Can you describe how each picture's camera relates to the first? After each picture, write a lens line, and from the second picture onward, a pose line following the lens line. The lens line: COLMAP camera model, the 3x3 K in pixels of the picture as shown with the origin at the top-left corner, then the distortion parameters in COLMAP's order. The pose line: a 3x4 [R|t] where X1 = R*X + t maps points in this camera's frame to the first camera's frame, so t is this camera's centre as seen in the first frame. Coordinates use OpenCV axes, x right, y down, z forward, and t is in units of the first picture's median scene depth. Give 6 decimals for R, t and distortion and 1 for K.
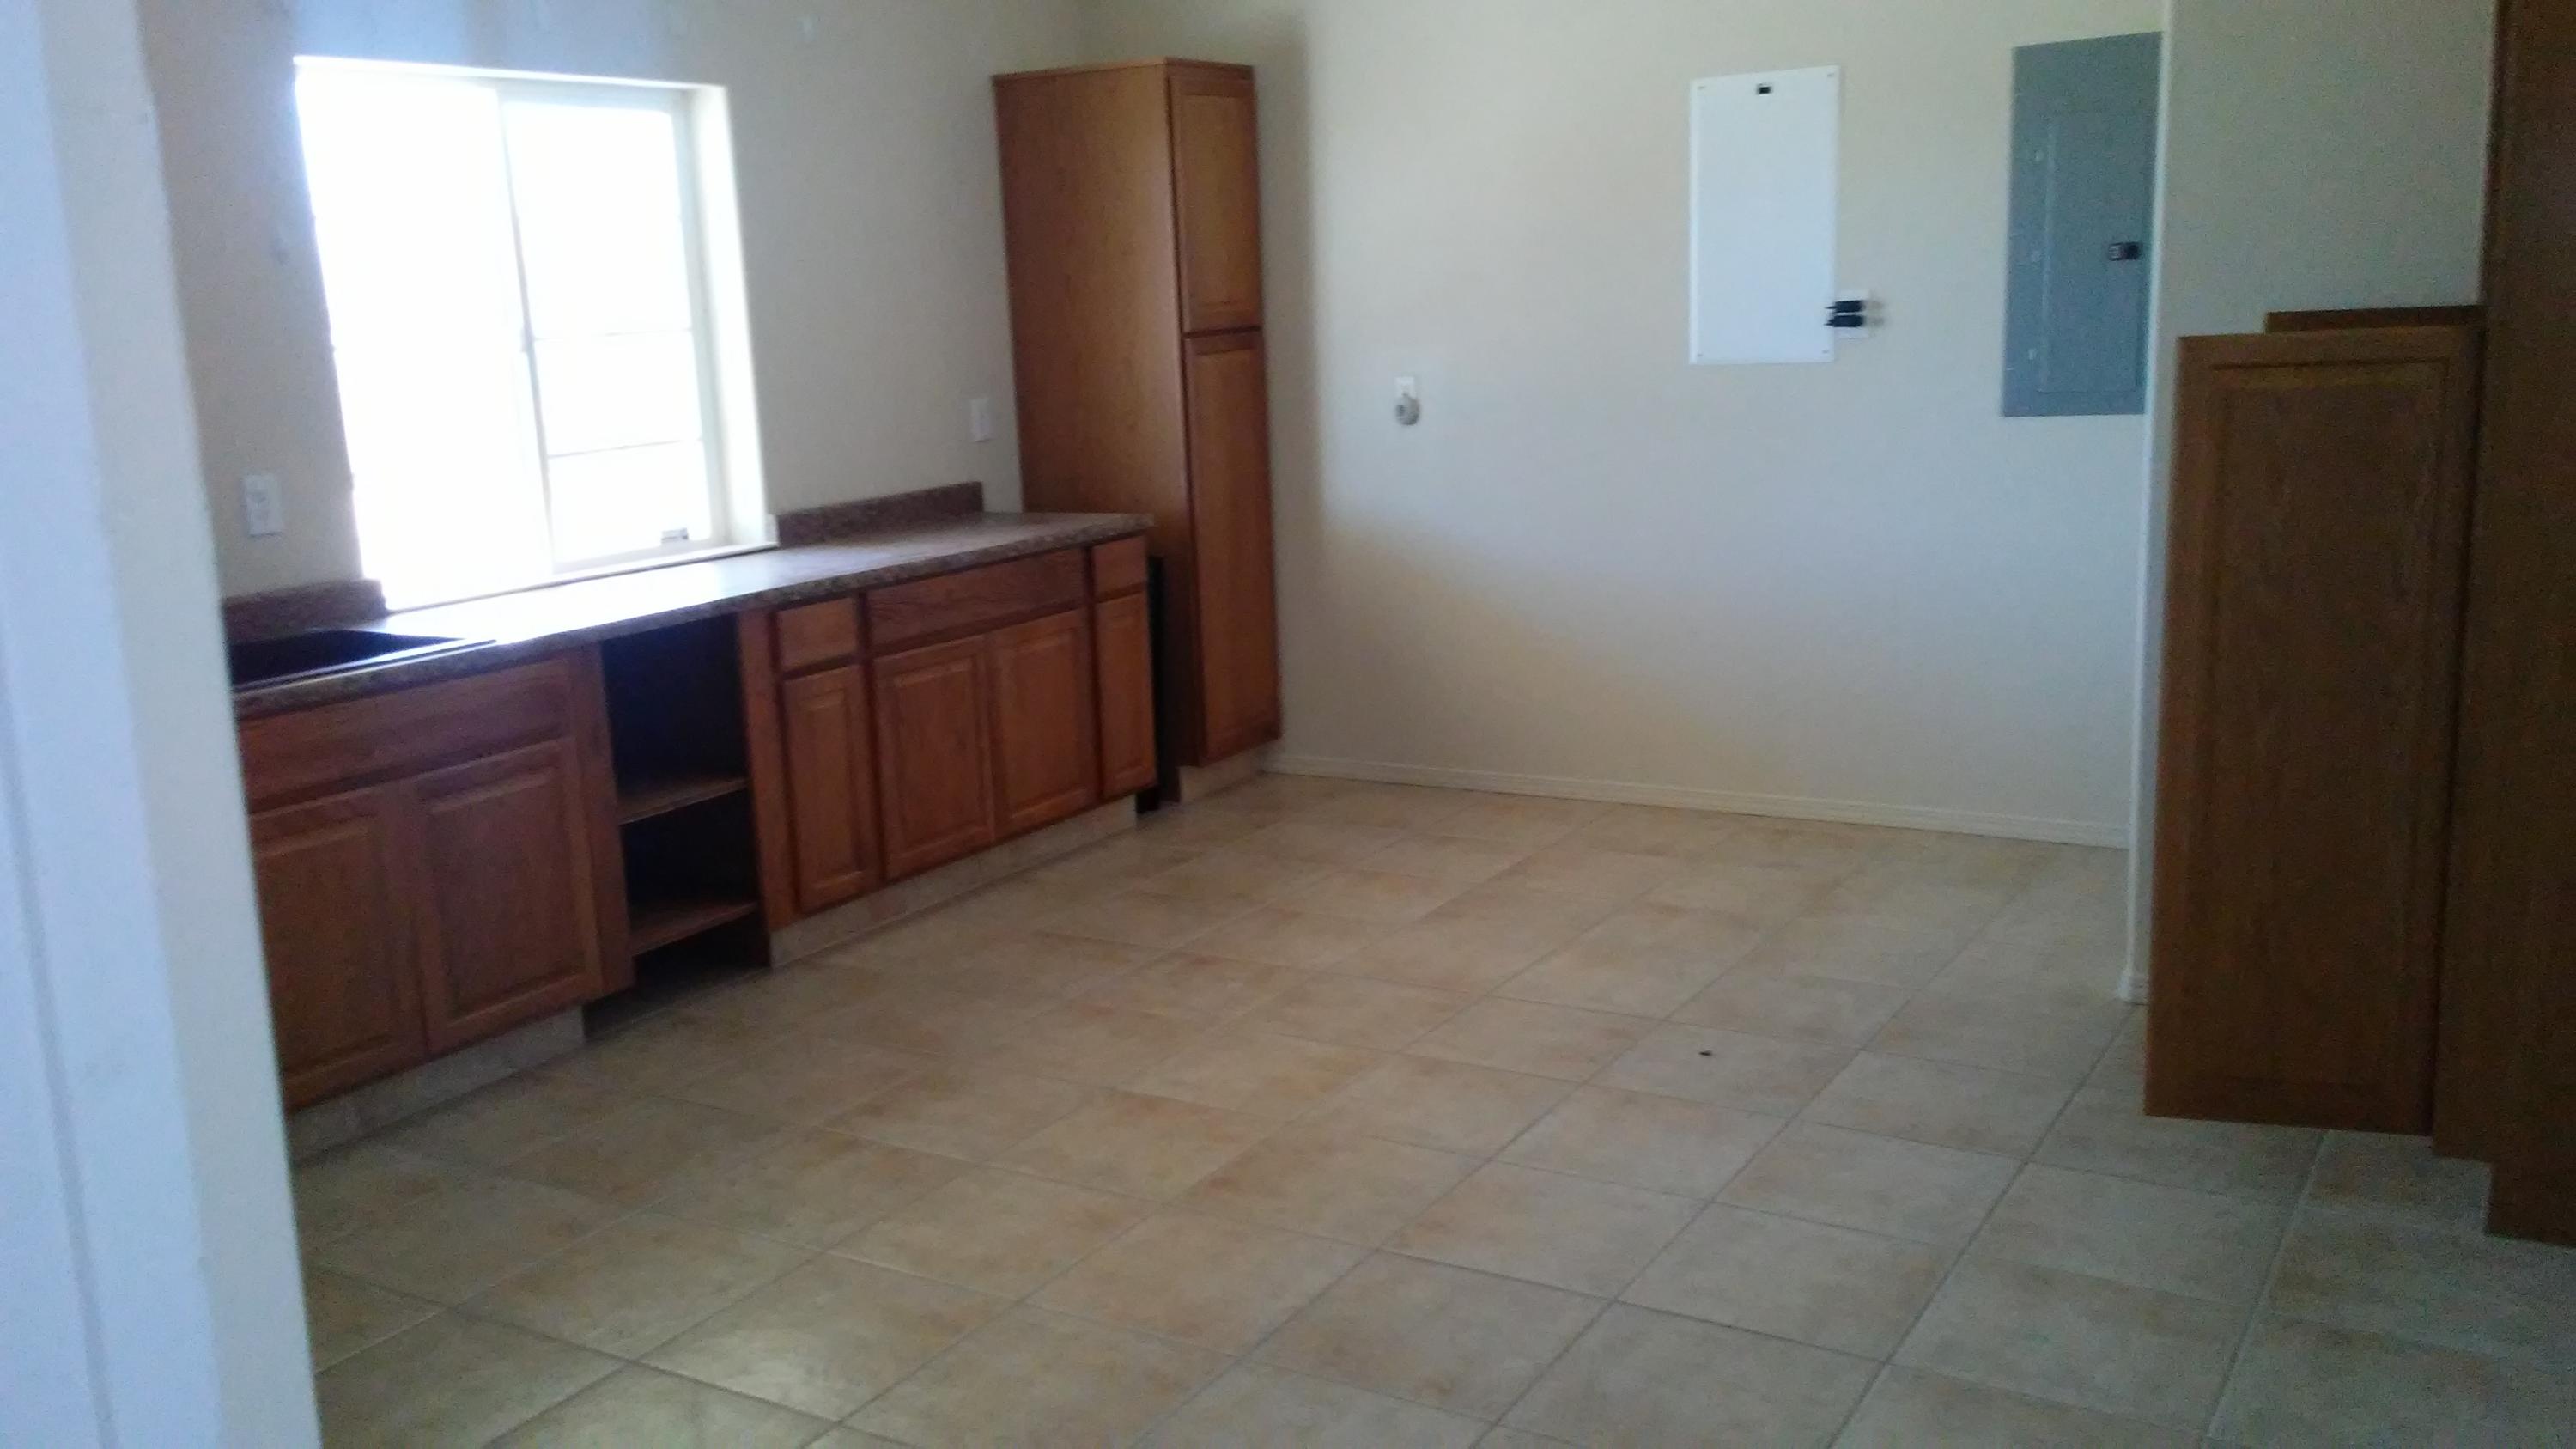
lens RADIAL K [[2225.9, 0, 1288.0], [0, 2225.9, 724.5], [0, 0, 1]] dist [0.041803, -0.020324]
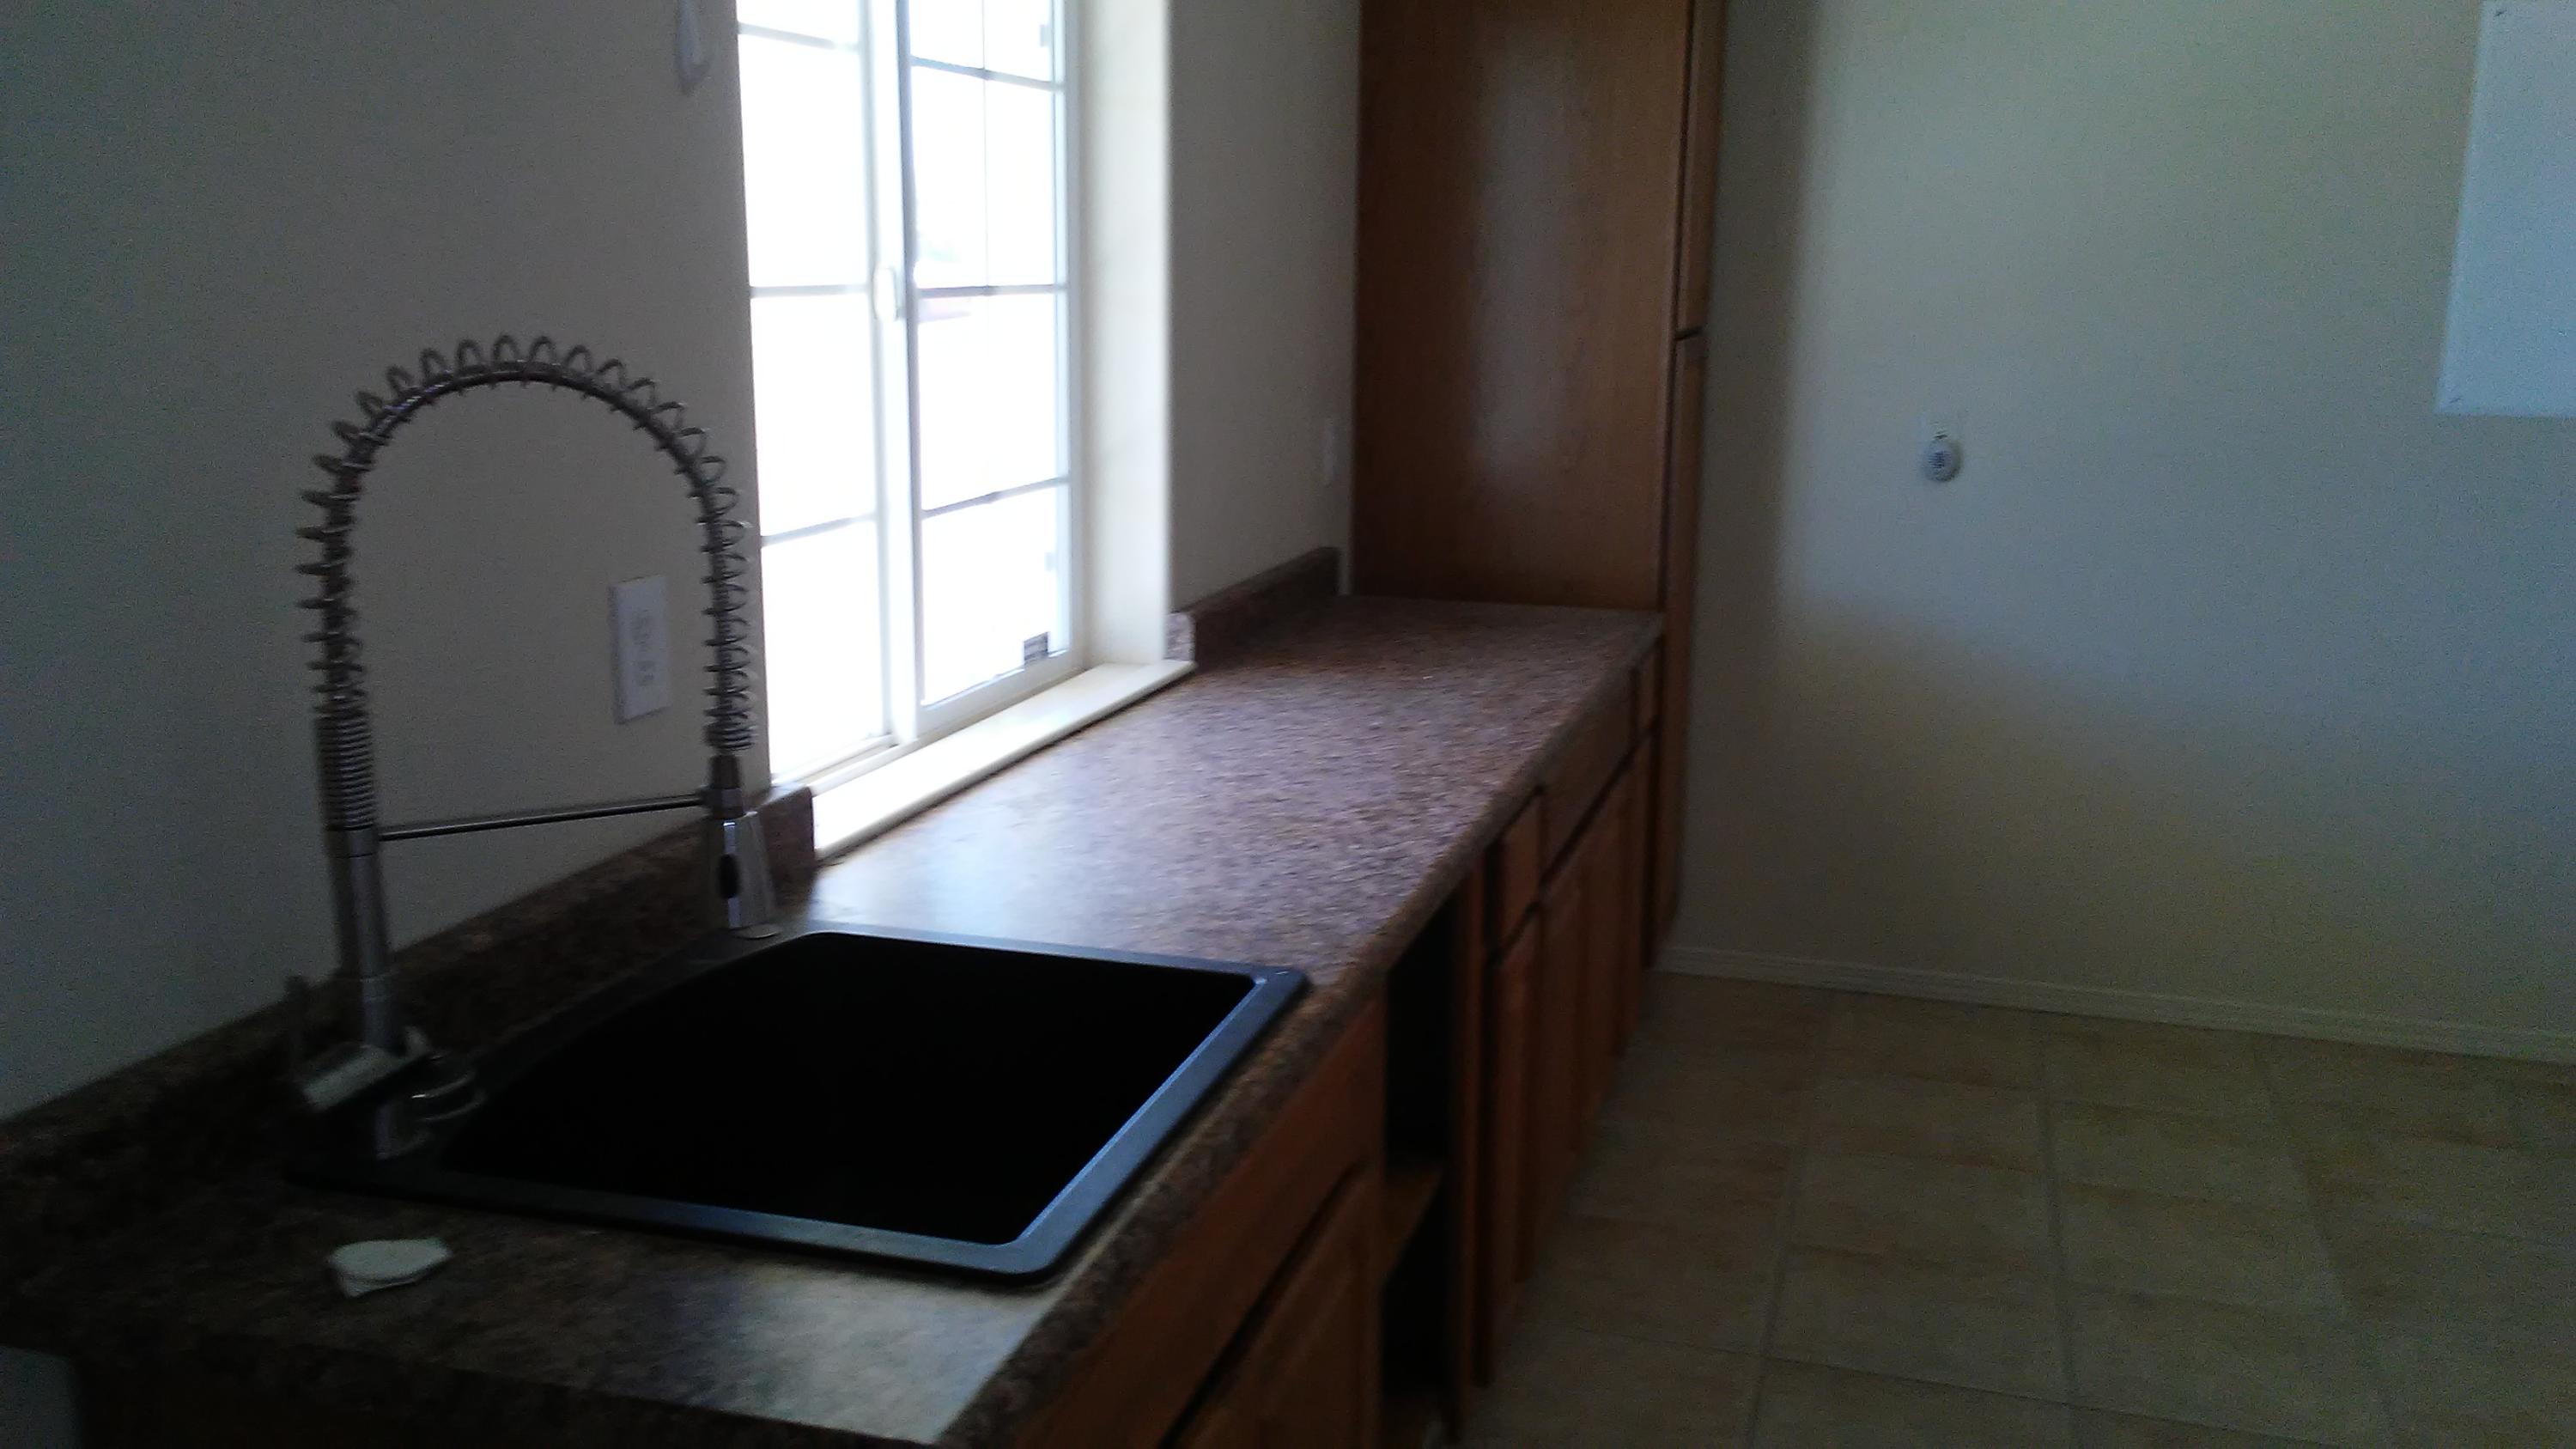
lens RADIAL K [[2225.9, 0, 1288.0], [0, 2225.9, 724.5], [0, 0, 1]] dist [0.041803, -0.020324]
pose [[0.970837, 0.004591, 0.239696, -0.343687], [-0.004222, 0.999989, -0.002050, -0.064610], [-0.239703, 0.000978, 0.970846, 0.429426]]
